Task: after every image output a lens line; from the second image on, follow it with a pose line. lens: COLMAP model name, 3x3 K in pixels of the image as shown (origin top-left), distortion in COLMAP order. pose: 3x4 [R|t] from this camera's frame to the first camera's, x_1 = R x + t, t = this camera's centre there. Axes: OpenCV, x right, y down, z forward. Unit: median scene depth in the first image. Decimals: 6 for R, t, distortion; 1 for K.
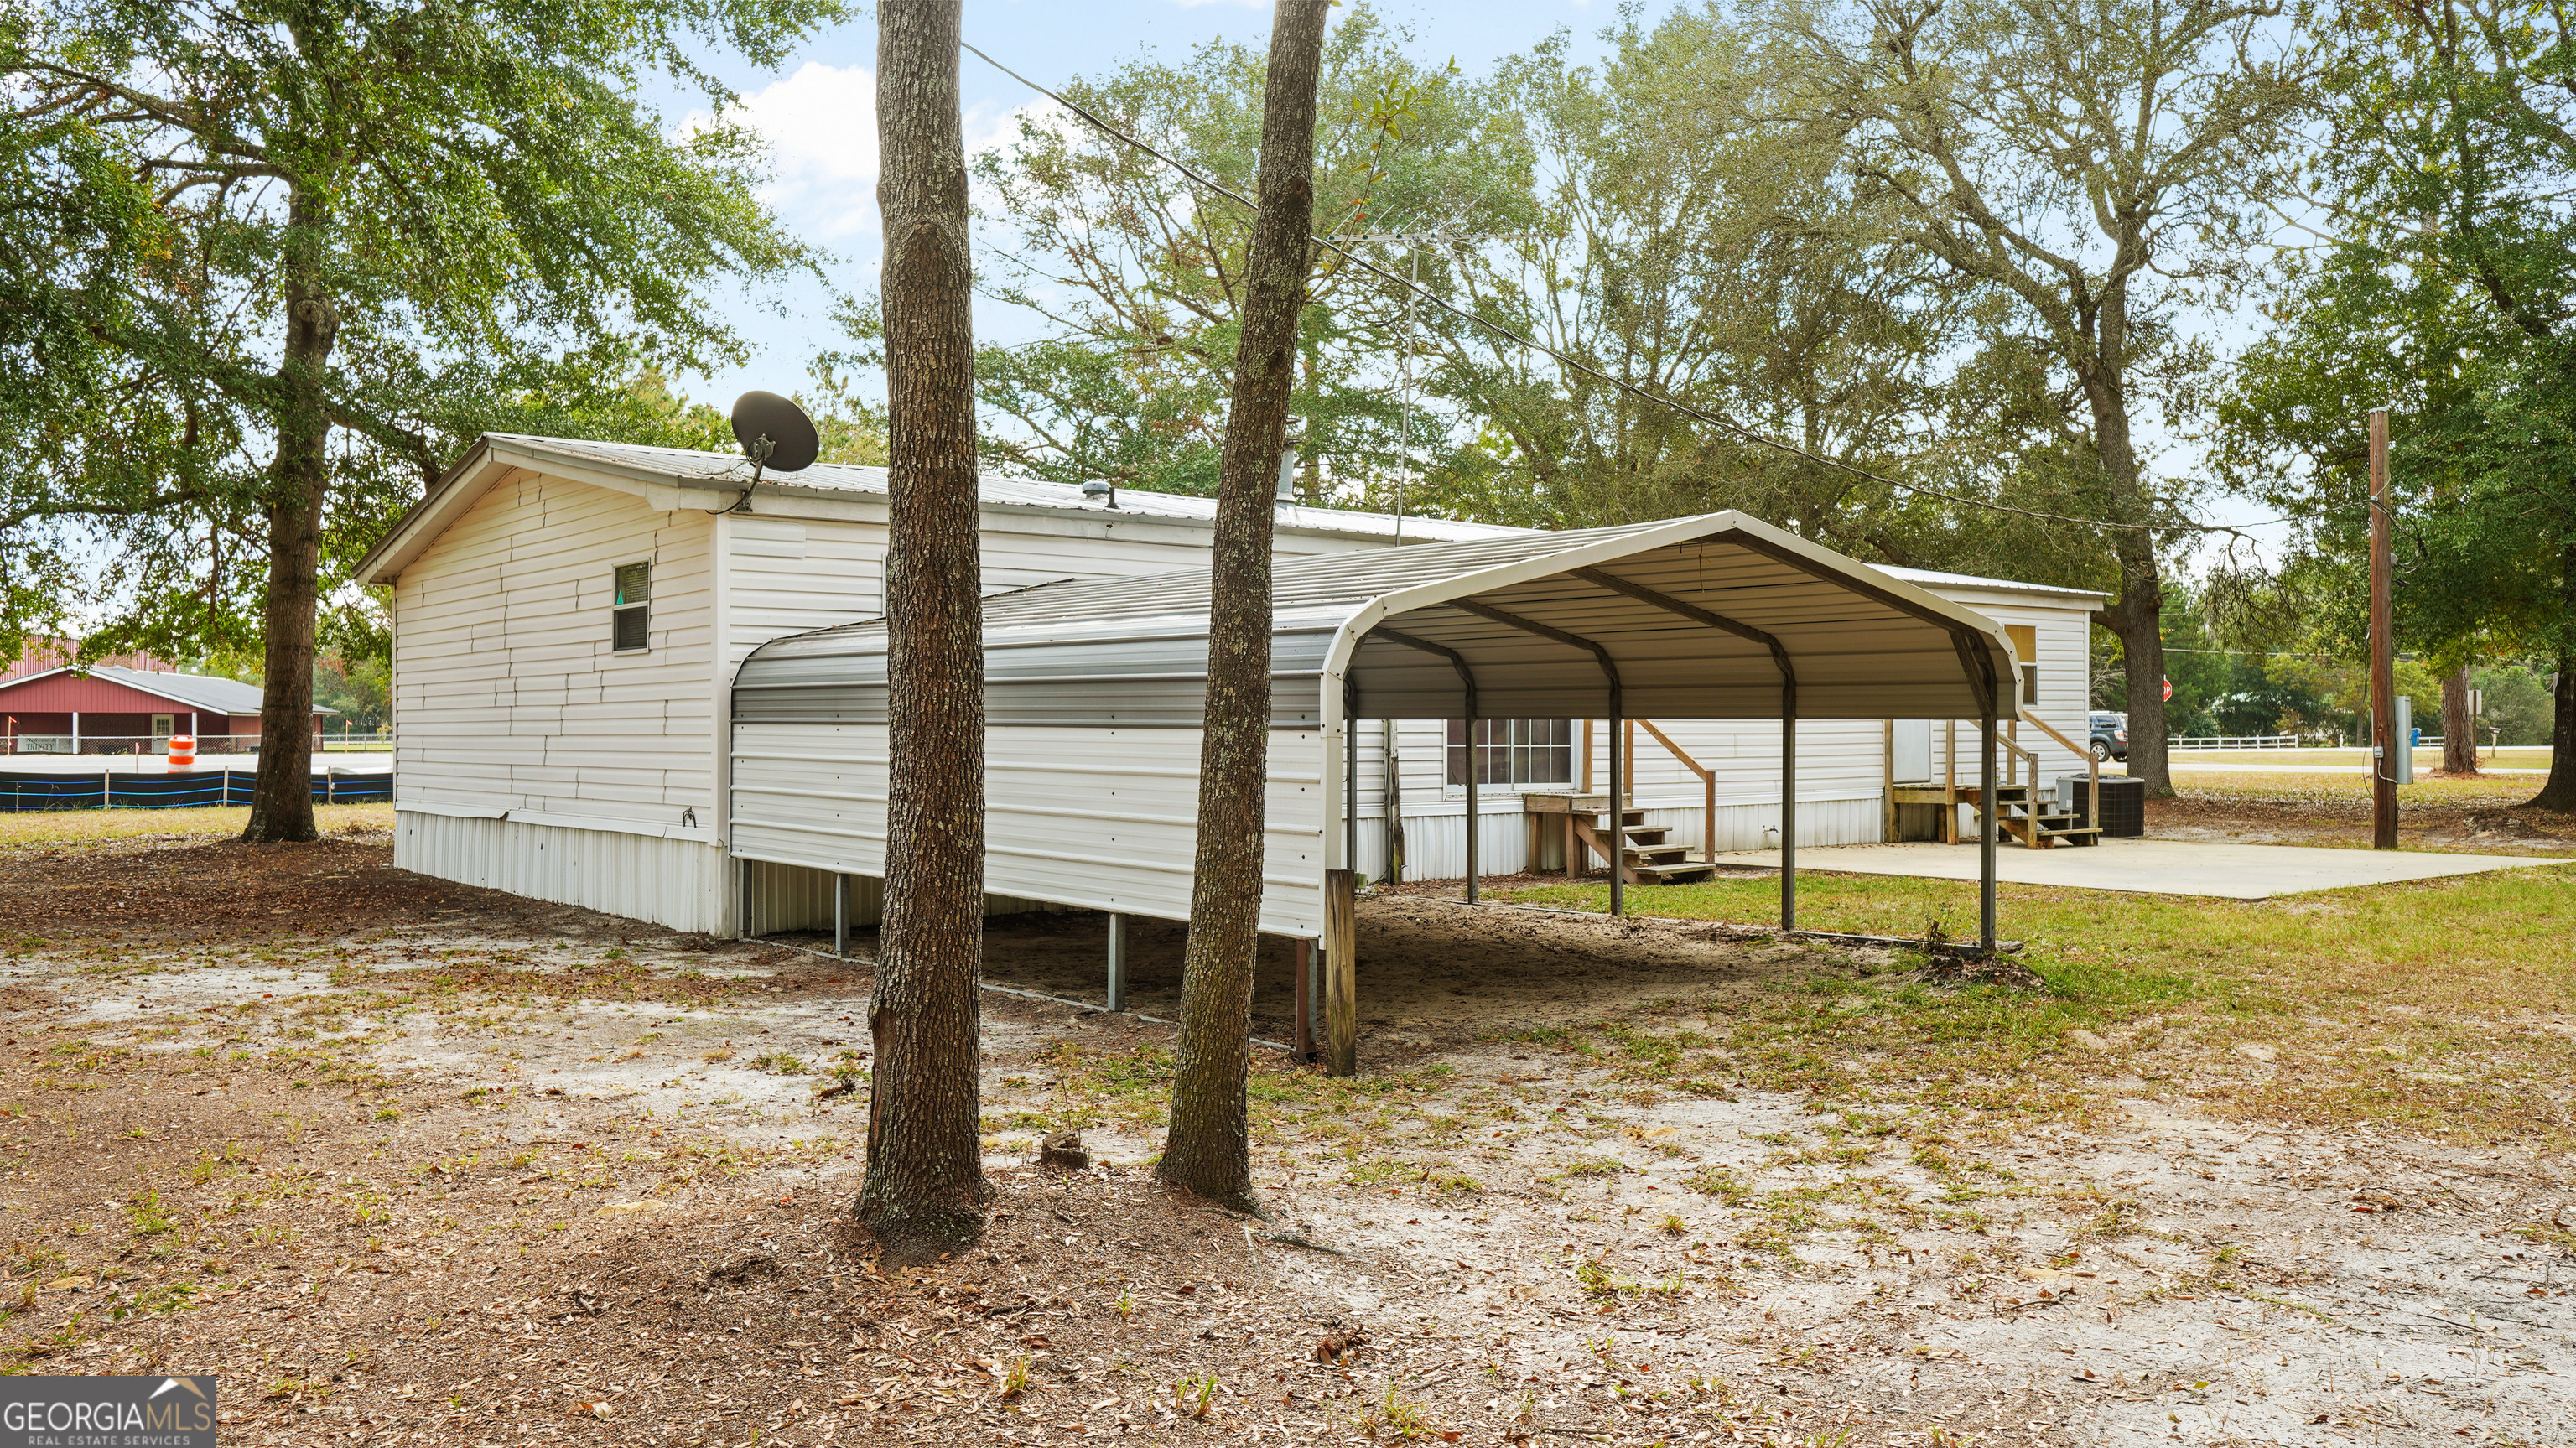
lens RADIAL K [[1922.0, 0, 1288.0], [0, 1922.0, 724.0], [0, 0, 1]] dist [0.001720, 0.001794]
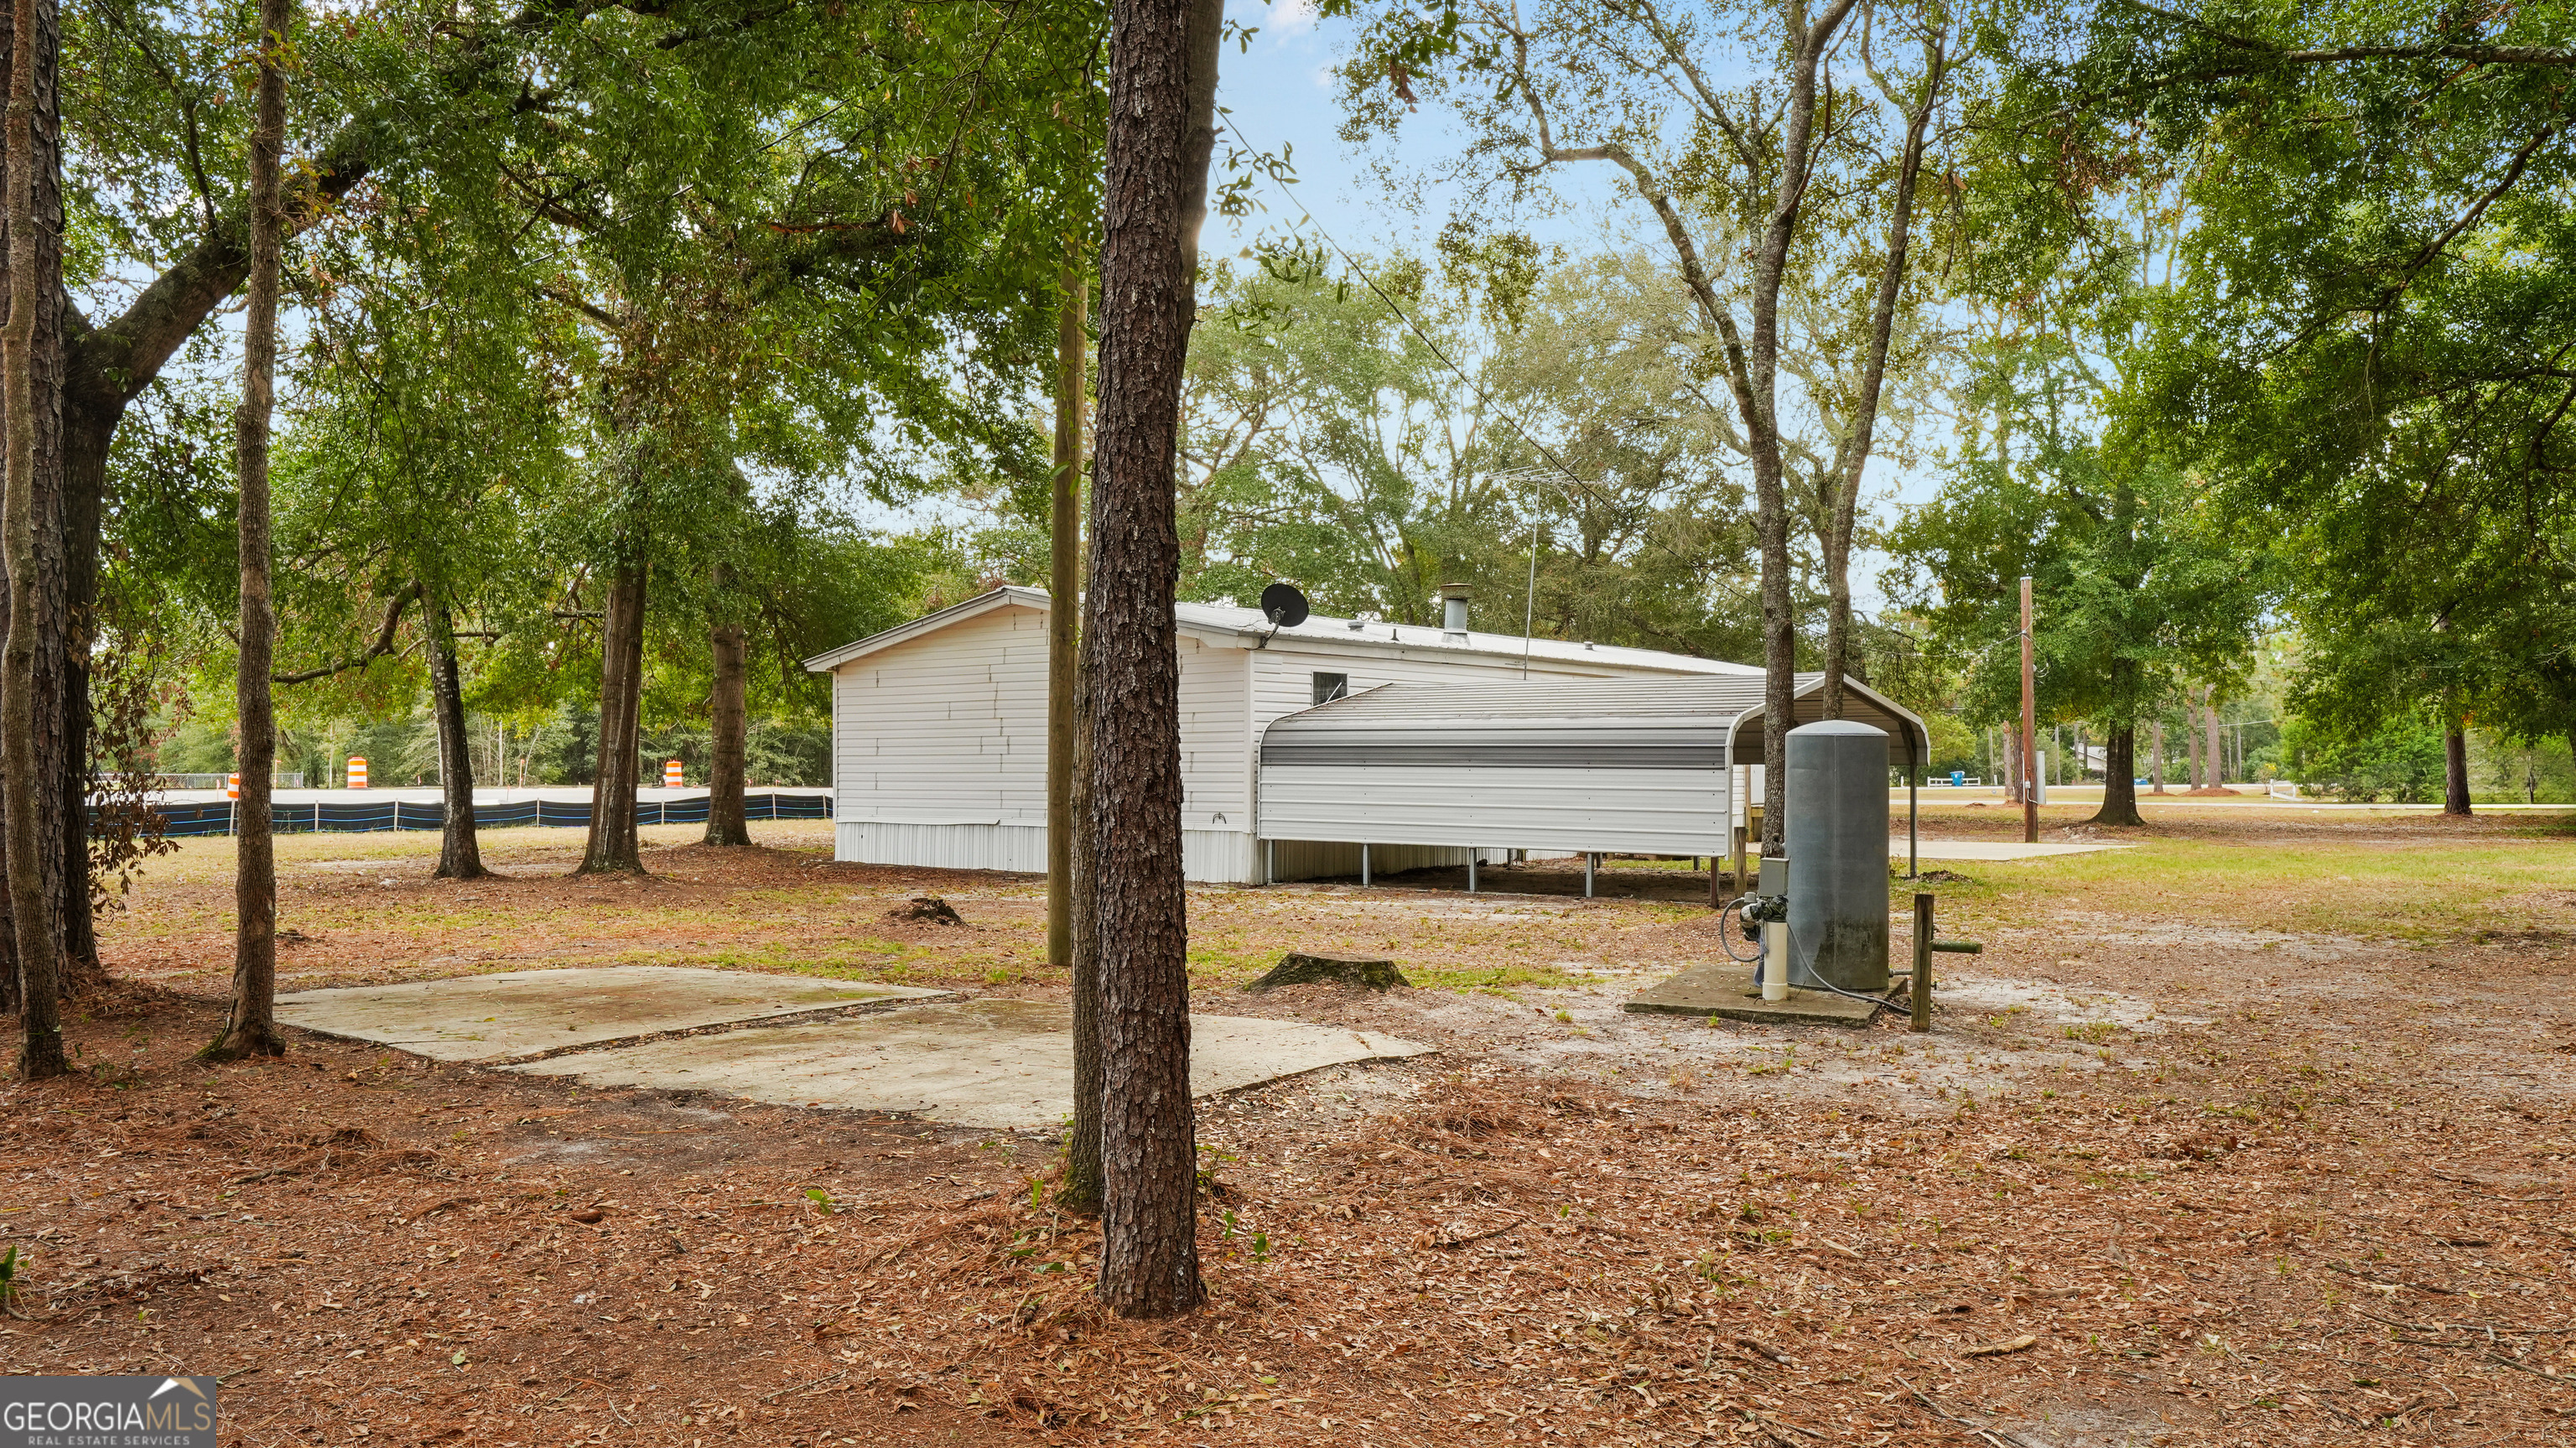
lens RADIAL K [[1922.0, 0, 1288.0], [0, 1922.0, 724.0], [0, 0, 1]] dist [0.001720, 0.001794]
pose [[0.978198, 0.007725, 0.207529, -0.625206], [-0.003226, 0.999753, -0.022007, 0.000677], [-0.207648, 0.020857, 0.977981, -0.766539]]
